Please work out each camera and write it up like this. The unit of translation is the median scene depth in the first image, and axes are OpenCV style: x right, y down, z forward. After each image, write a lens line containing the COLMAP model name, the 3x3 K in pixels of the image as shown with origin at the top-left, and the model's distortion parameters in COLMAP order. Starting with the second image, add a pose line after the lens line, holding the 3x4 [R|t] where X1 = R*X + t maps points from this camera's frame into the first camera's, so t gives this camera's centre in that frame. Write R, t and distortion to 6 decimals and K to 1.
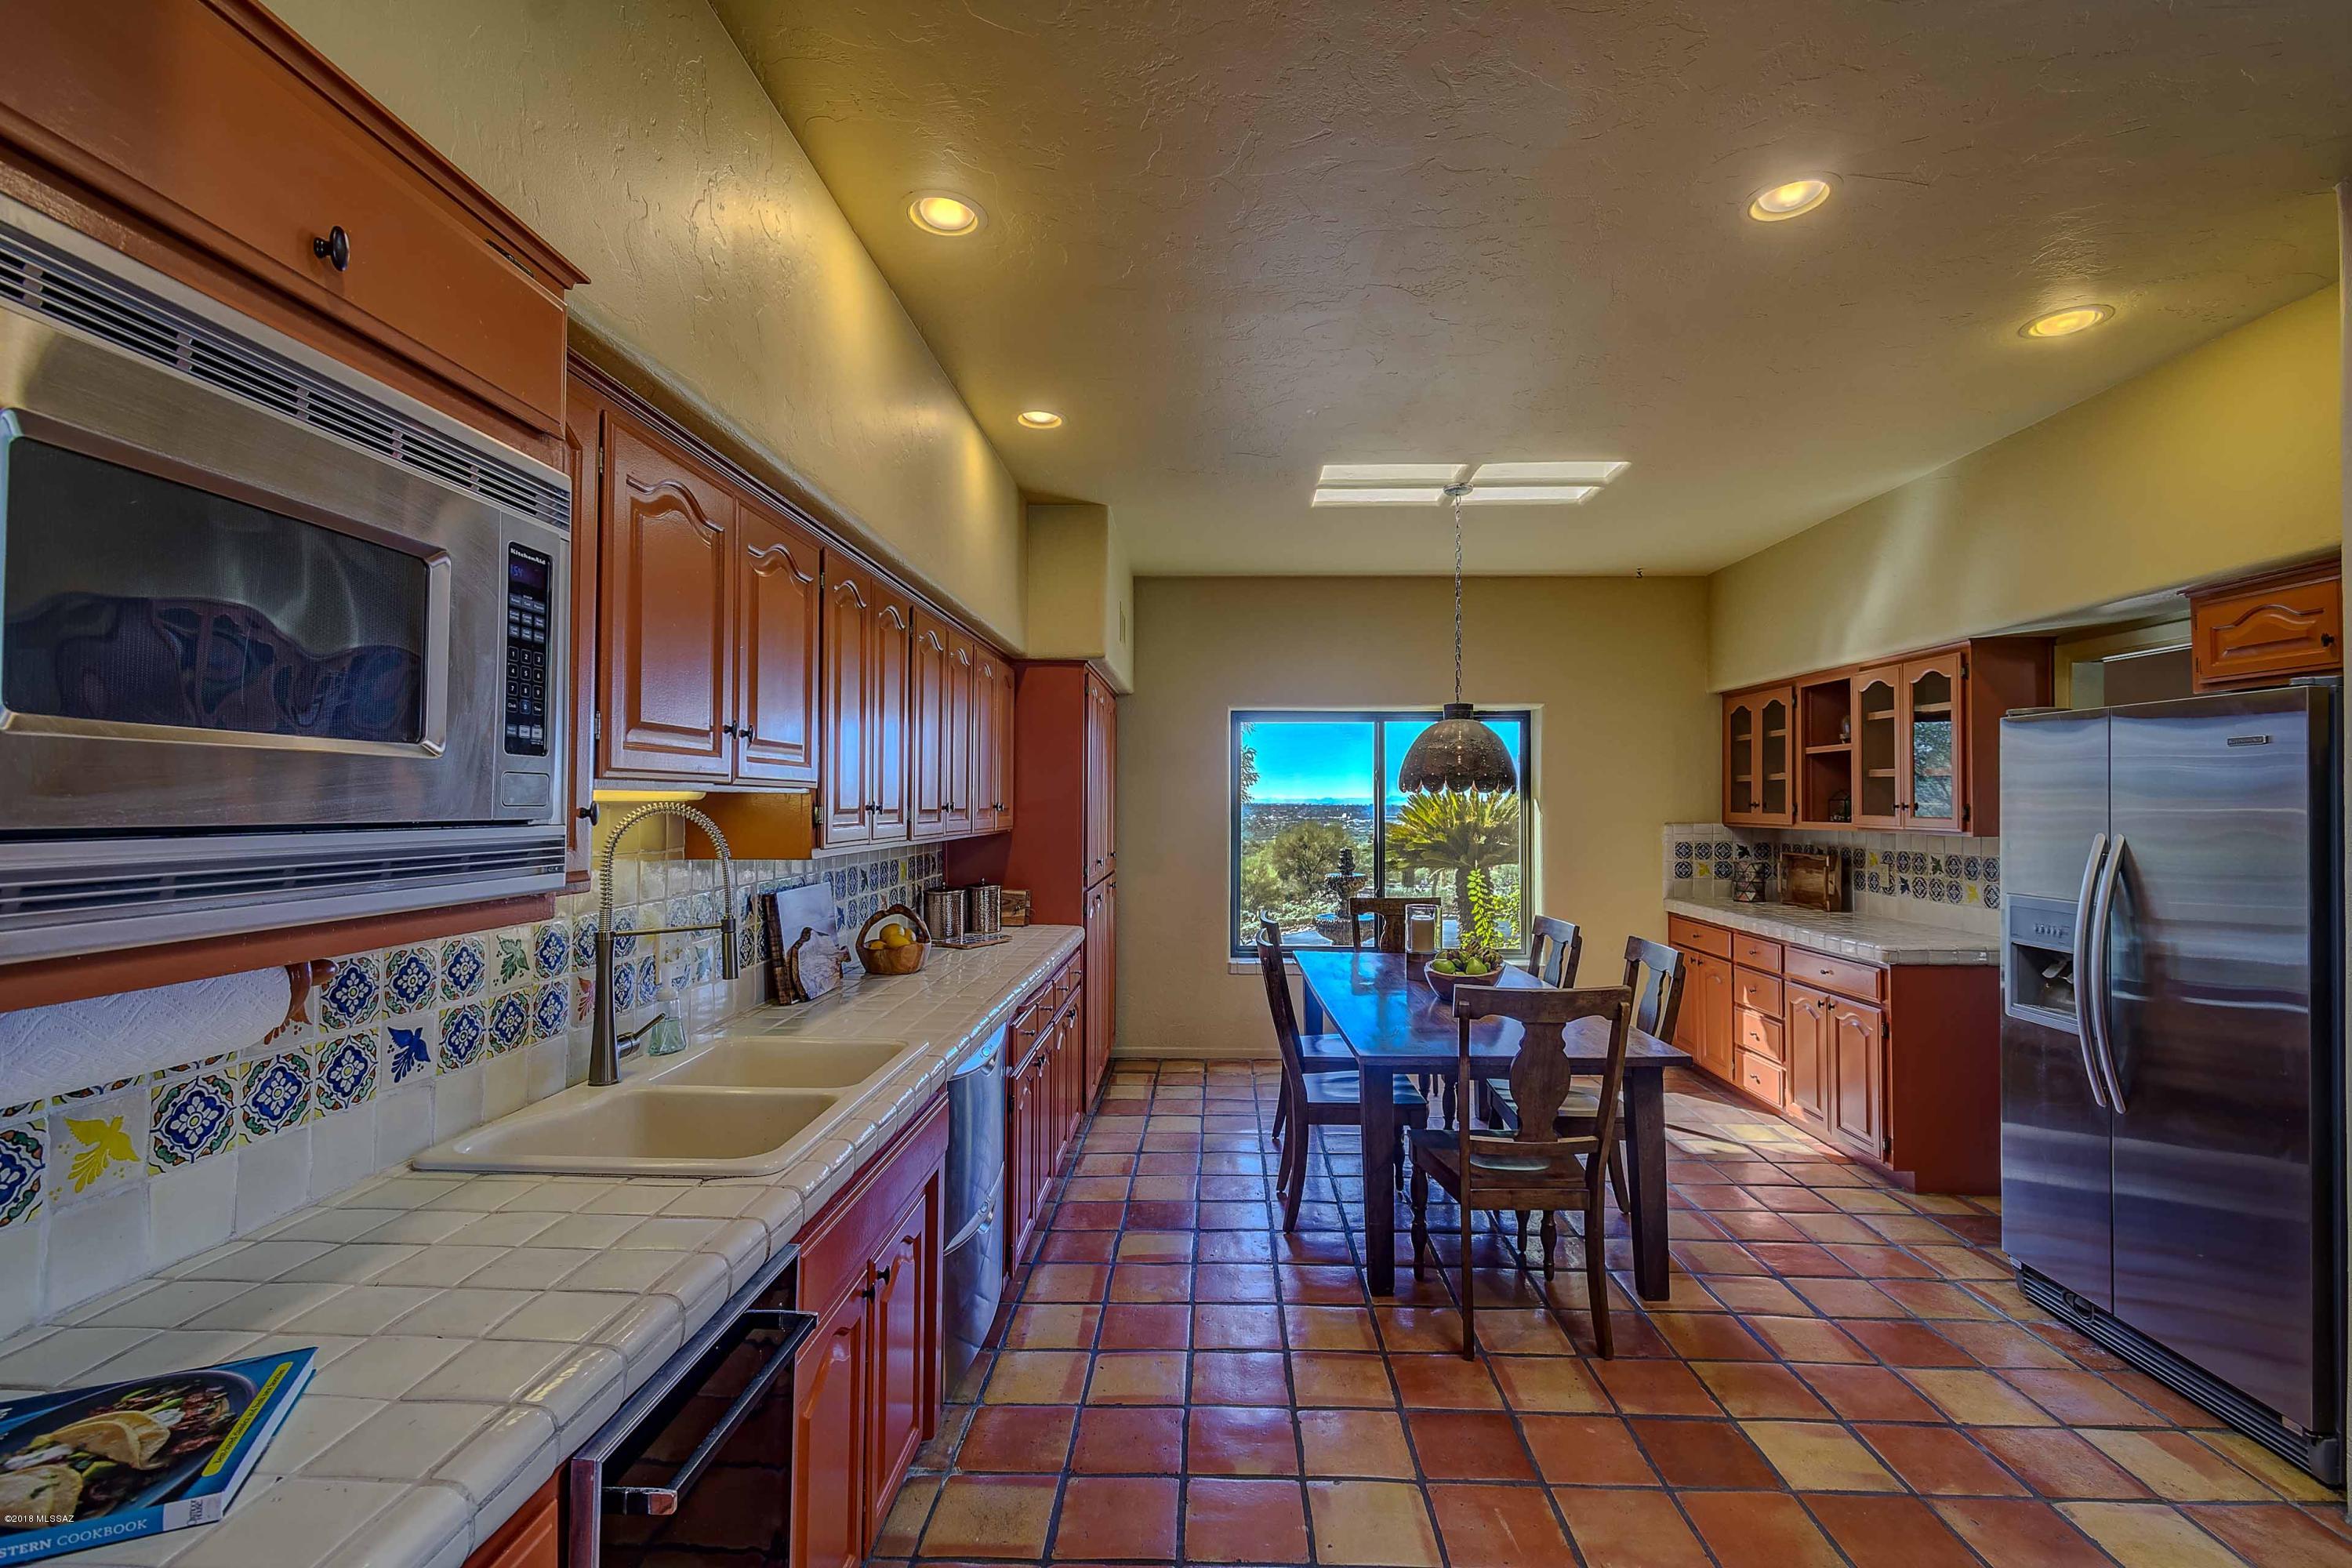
lens RADIAL K [[1037.6, 0, 1177.0], [0, 1037.6, 779.0], [0, 0, 1]] dist [0.016259, -0.003731]
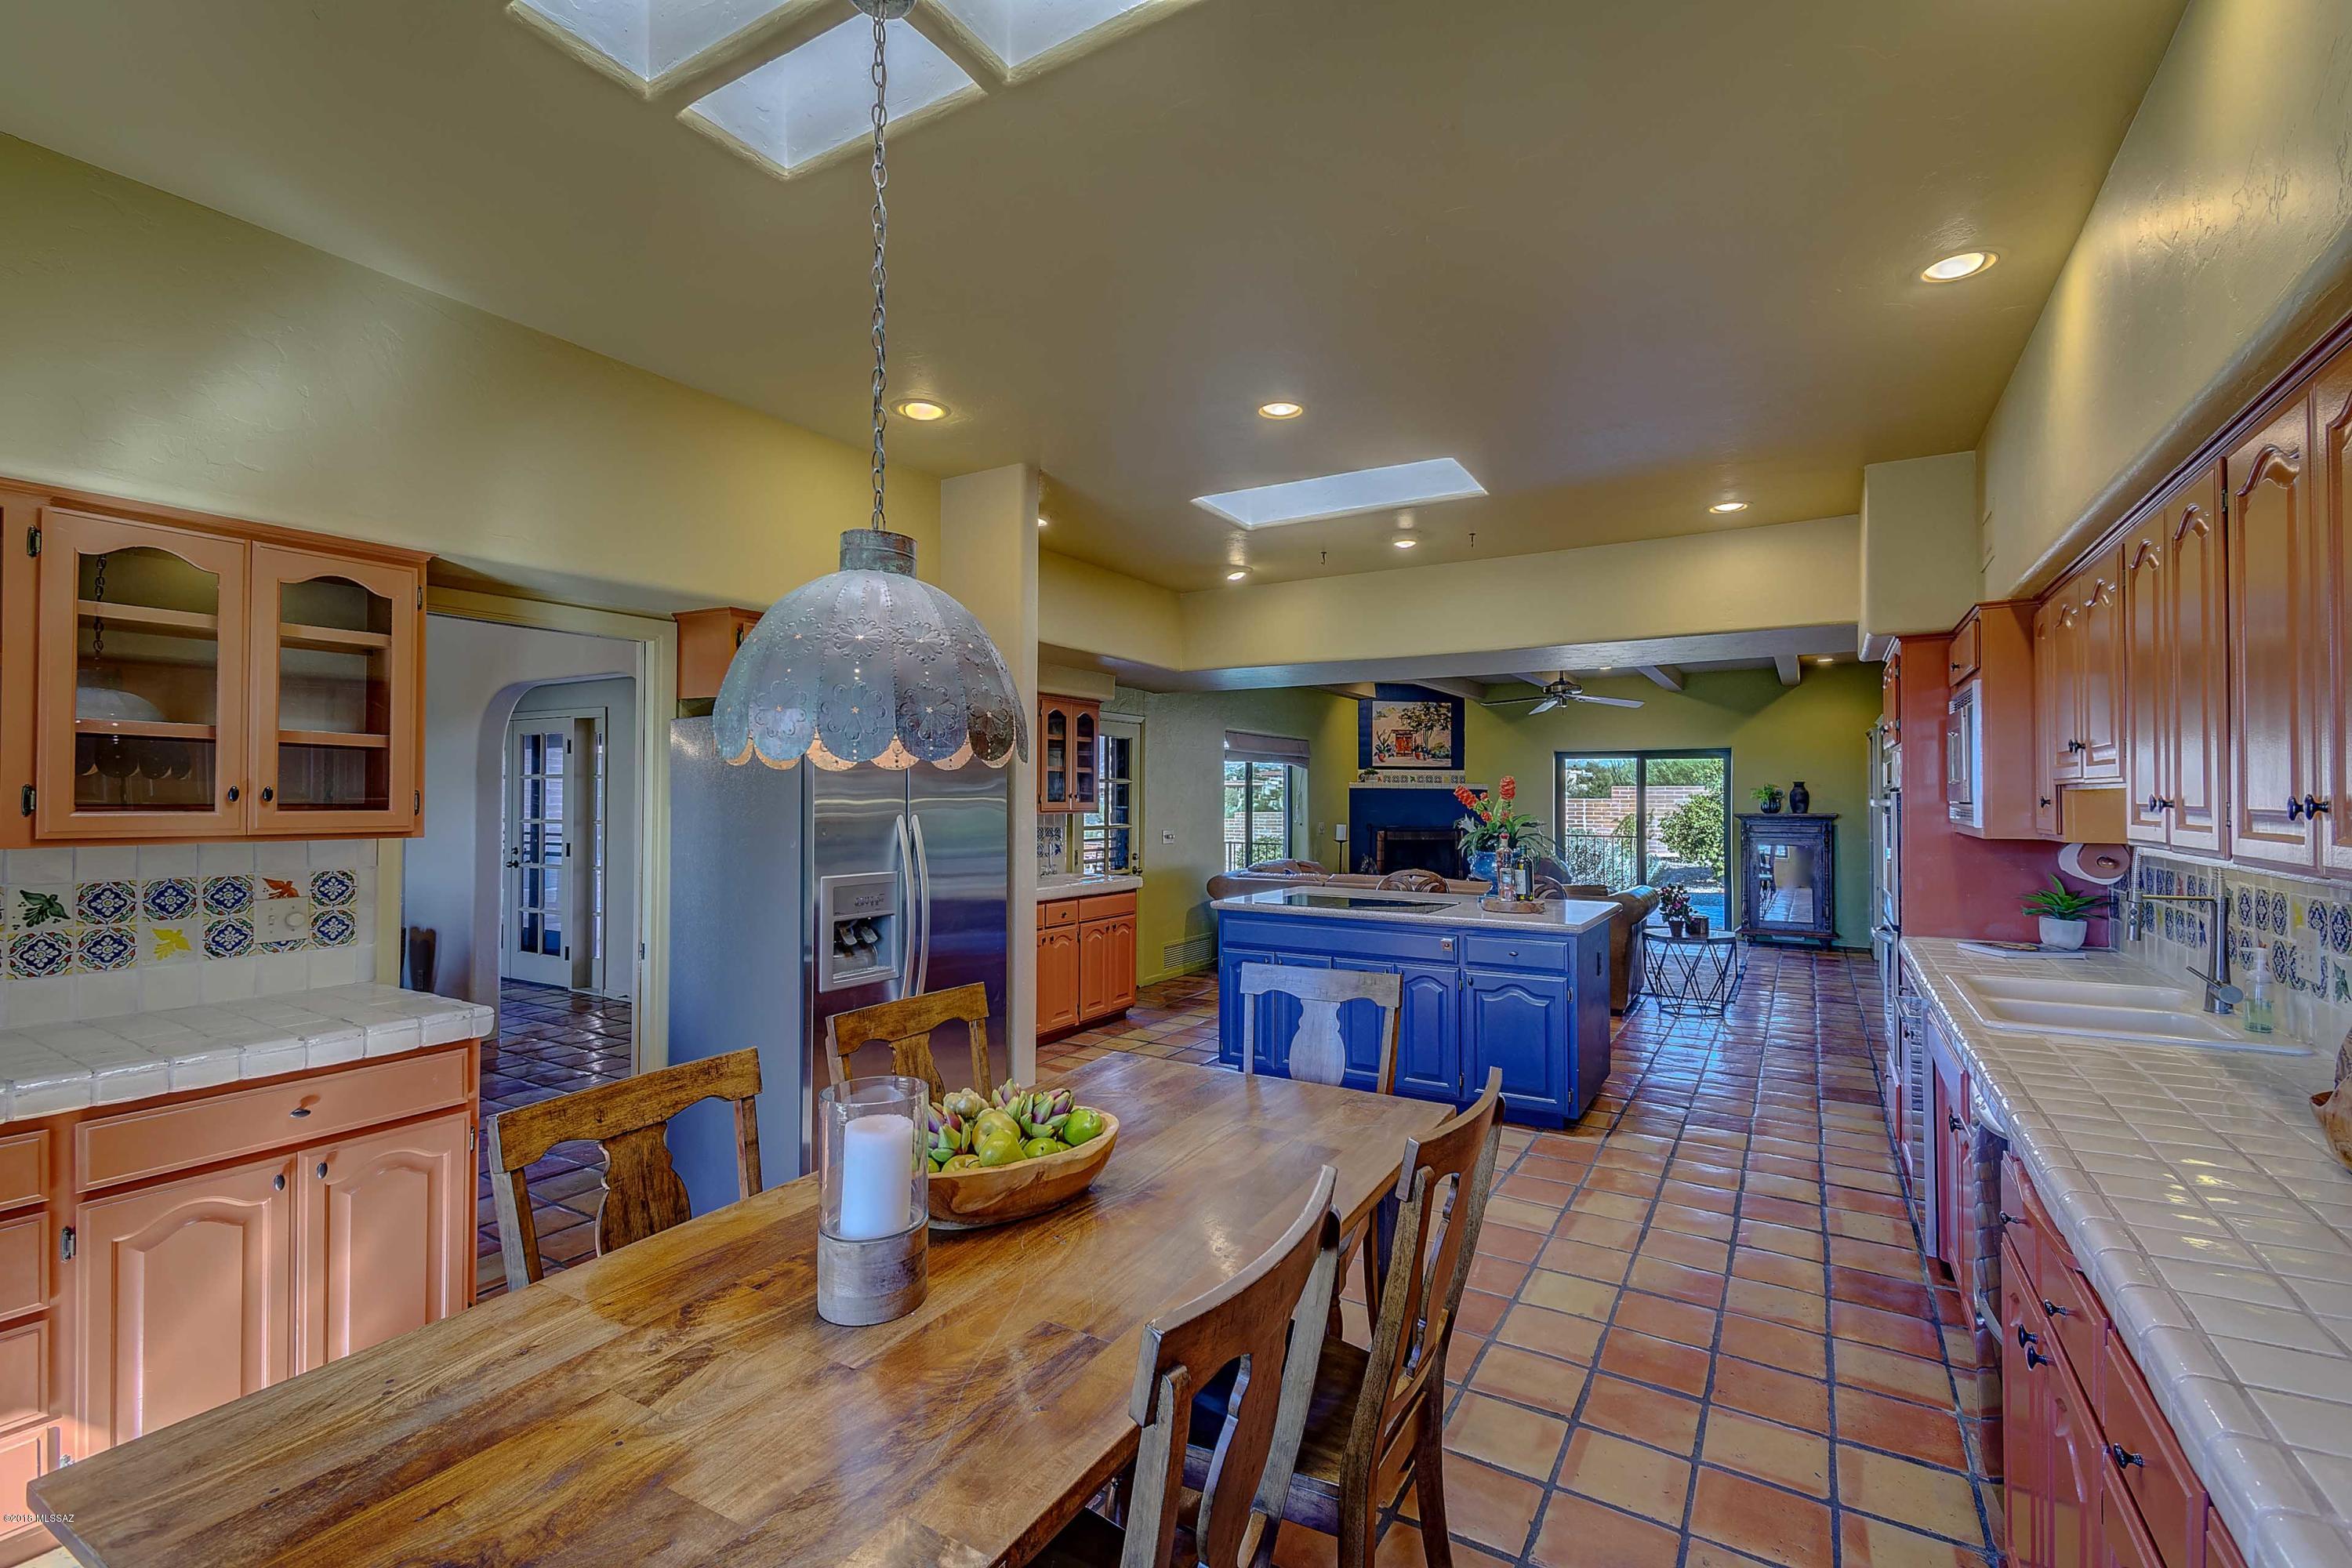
lens RADIAL K [[1037.6, 0, 1173.4], [0, 1037.6, 787.1], [0, 0, 1]] dist [0.016259, -0.003731]
pose [[-0.874779, 0.000276, 0.484522, -0.015970], [-0.014971, 0.999507, -0.027598, 0.030003], [-0.484291, -0.031396, -0.874343, 1.220422]]
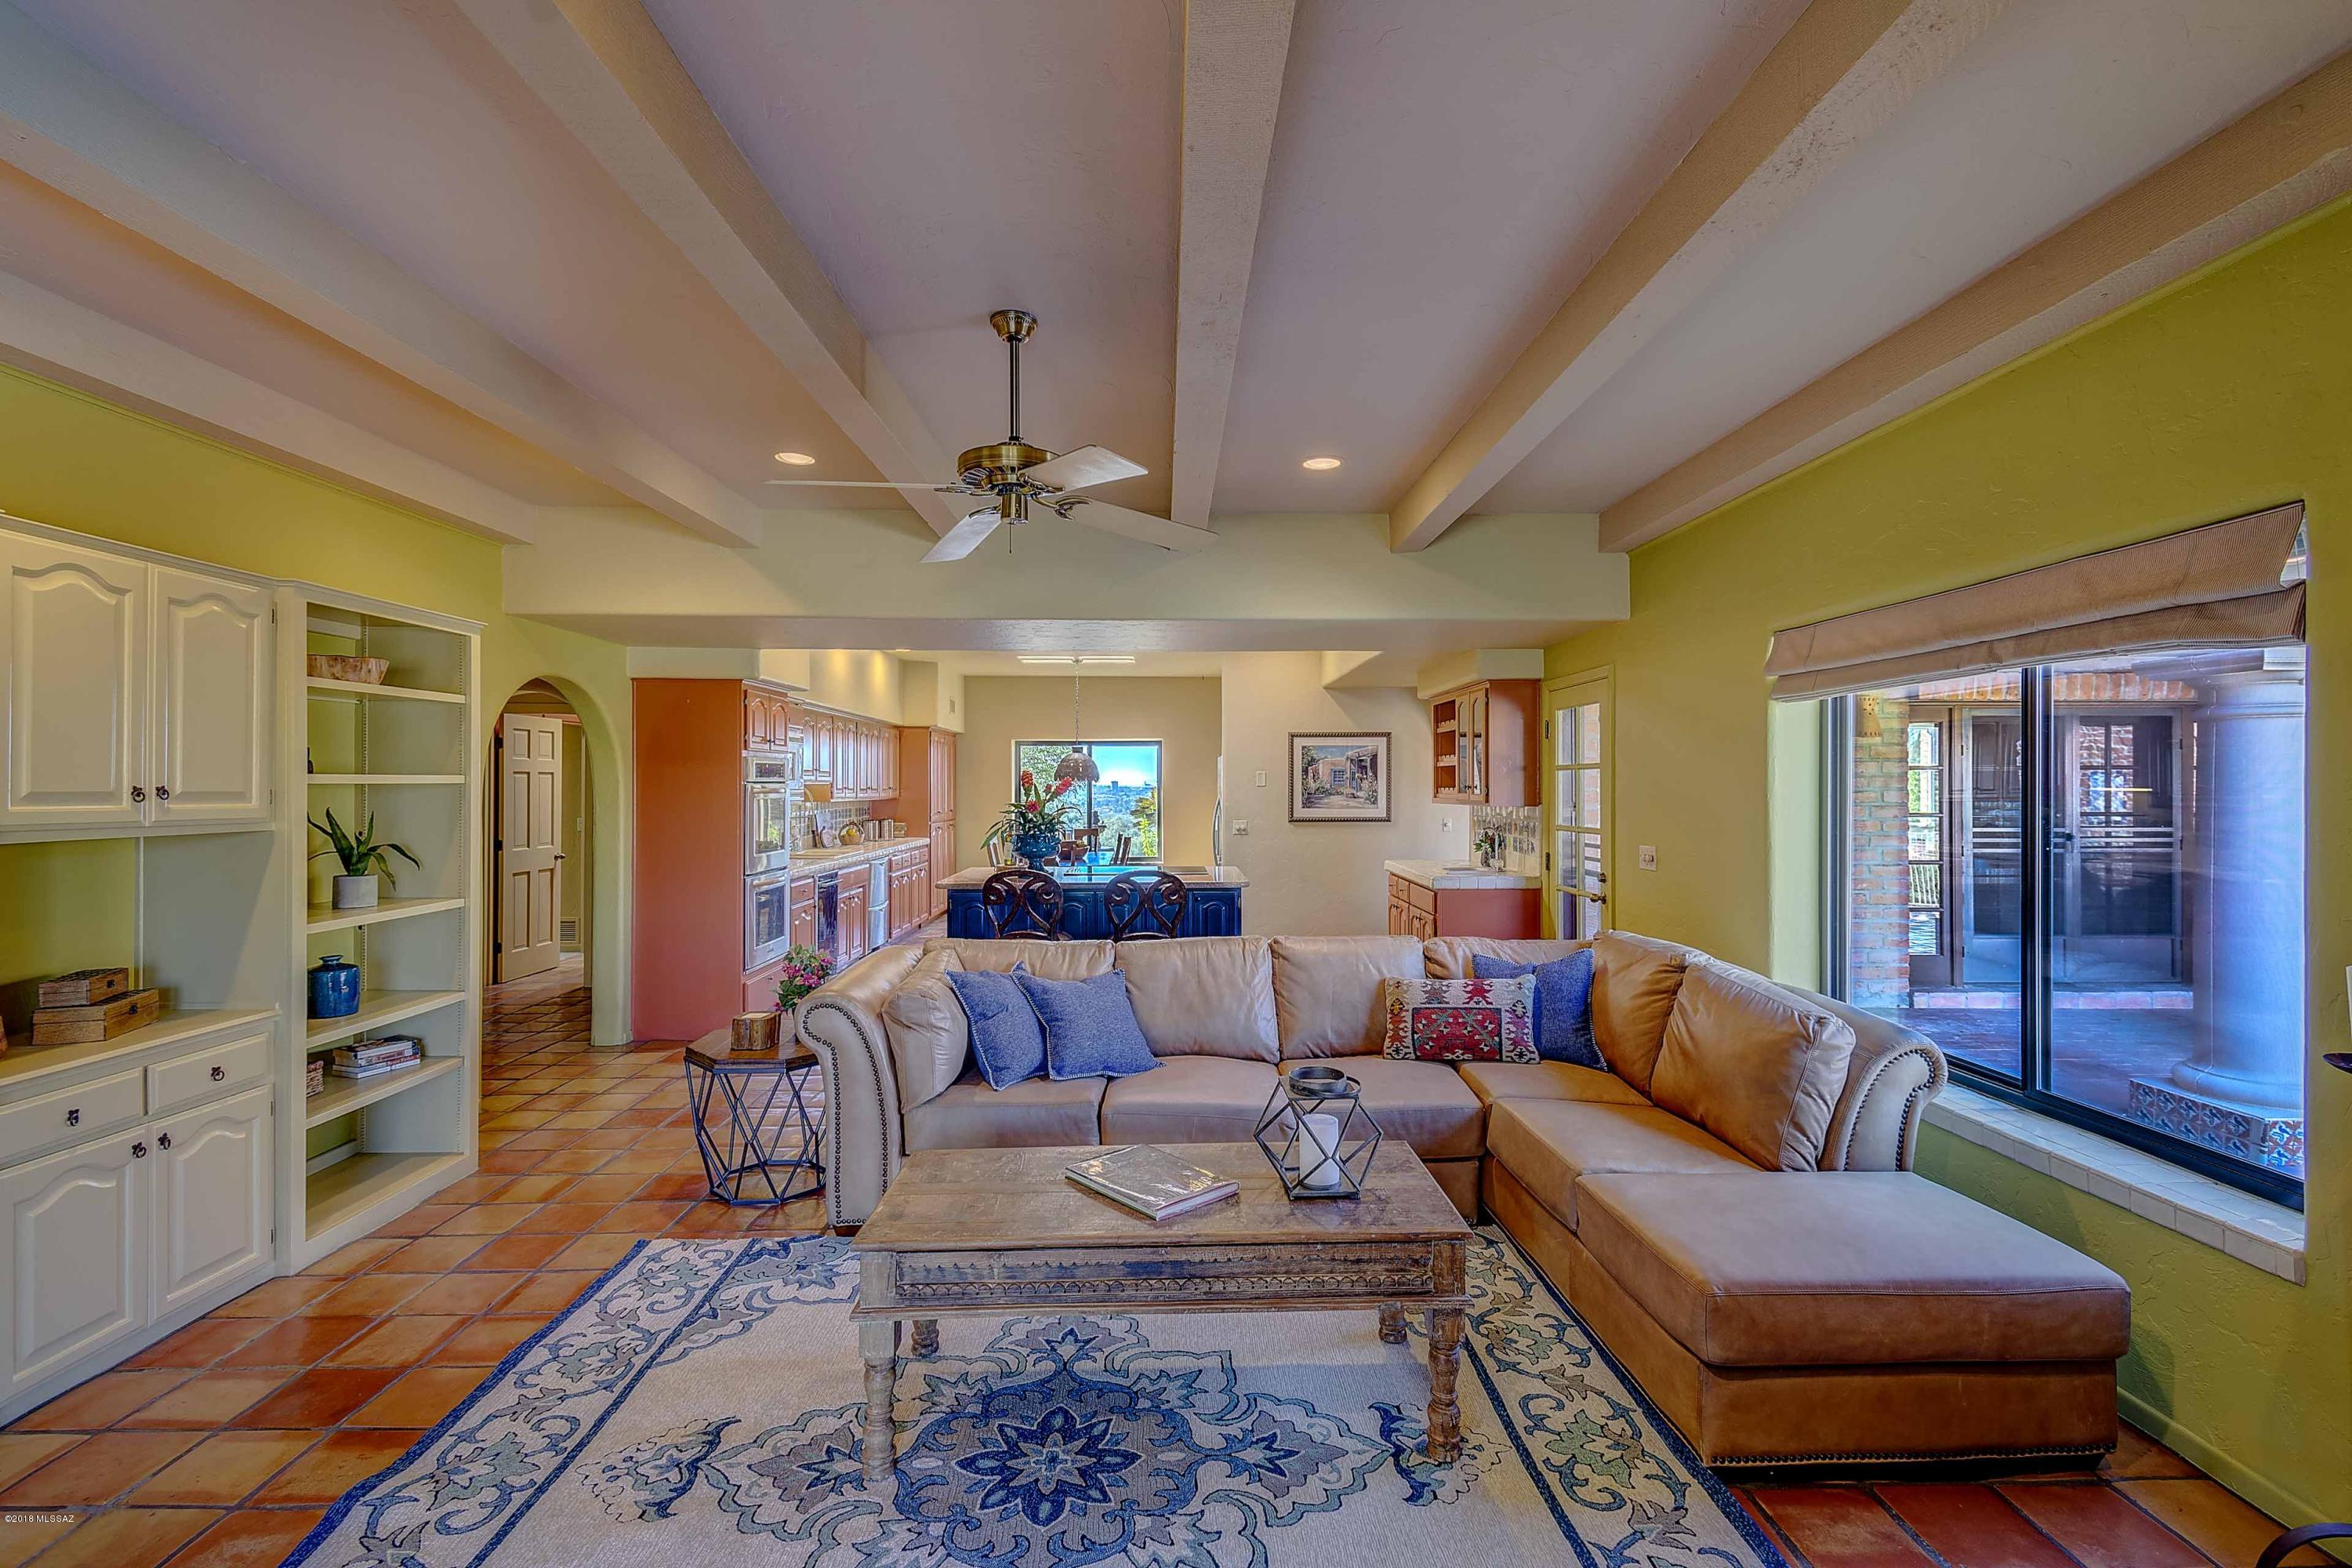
lens RADIAL K [[1037.6, 0, 1180.5], [0, 1037.6, 780.1], [0, 0, 1]] dist [0.016259, -0.003731]
pose [[0.998269, -0.002302, 0.058771, 0.350136], [0.001310, 0.999856, 0.016911, -0.030773], [-0.058802, -0.016804, 0.998128, -1.435582]]
